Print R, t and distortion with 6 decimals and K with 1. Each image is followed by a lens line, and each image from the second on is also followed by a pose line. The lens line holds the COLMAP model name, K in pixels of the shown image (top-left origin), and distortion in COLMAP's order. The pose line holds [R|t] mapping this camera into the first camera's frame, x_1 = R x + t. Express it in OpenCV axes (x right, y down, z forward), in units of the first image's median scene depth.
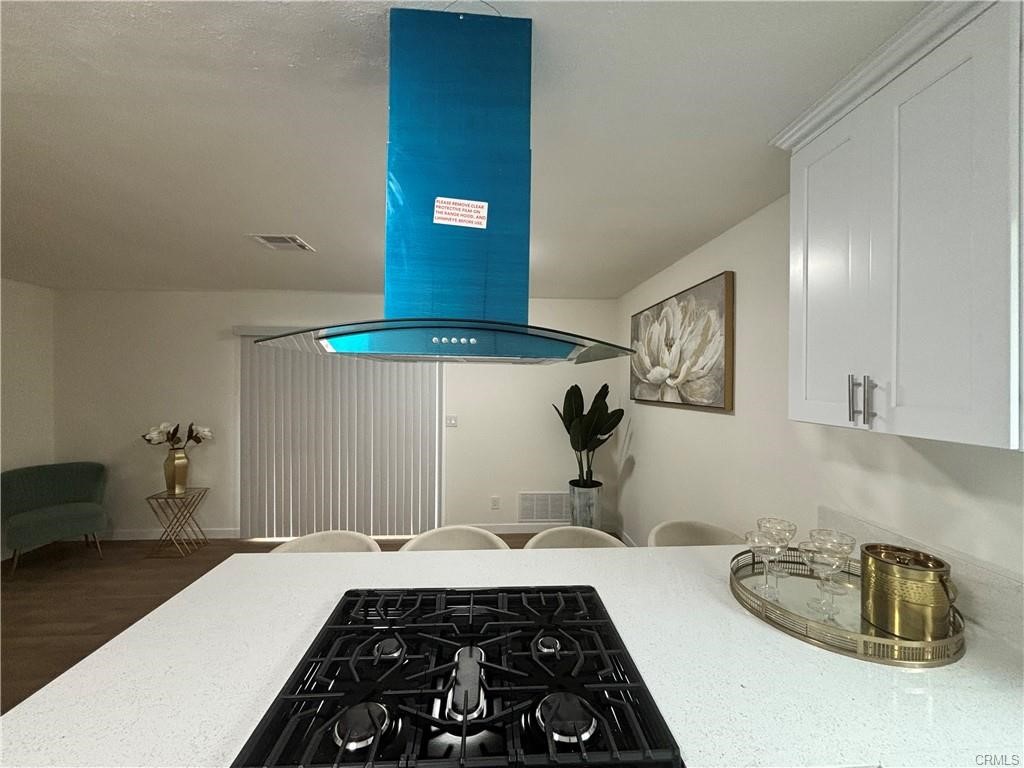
lens RADIAL K [[416.5, 0, 519.2], [0, 416.5, 382.7], [0, 0, 1]] dist [0.011883, -0.000794]
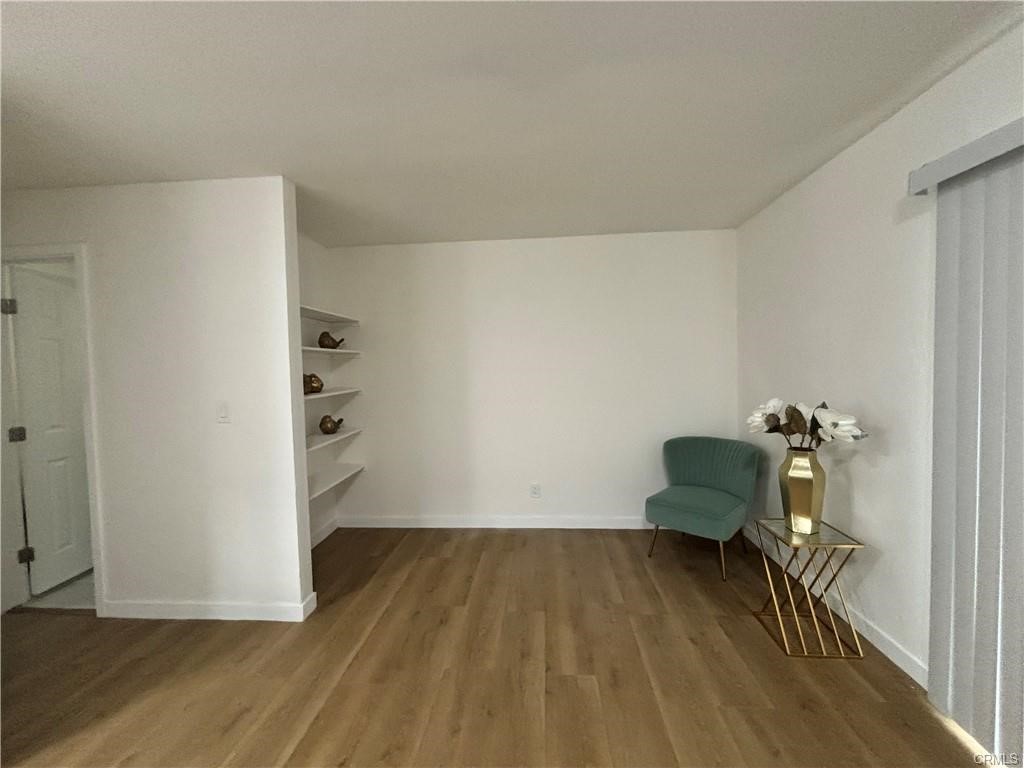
lens RADIAL K [[416.5, 0, 516.1], [0, 416.5, 386.1], [0, 0, 1]] dist [0.011883, -0.000794]
pose [[-0.135994, 0.031180, -0.990219, -0.226844], [0.024379, 0.999307, 0.028118, 0.050859], [0.990410, -0.020317, -0.136660, 0.708055]]
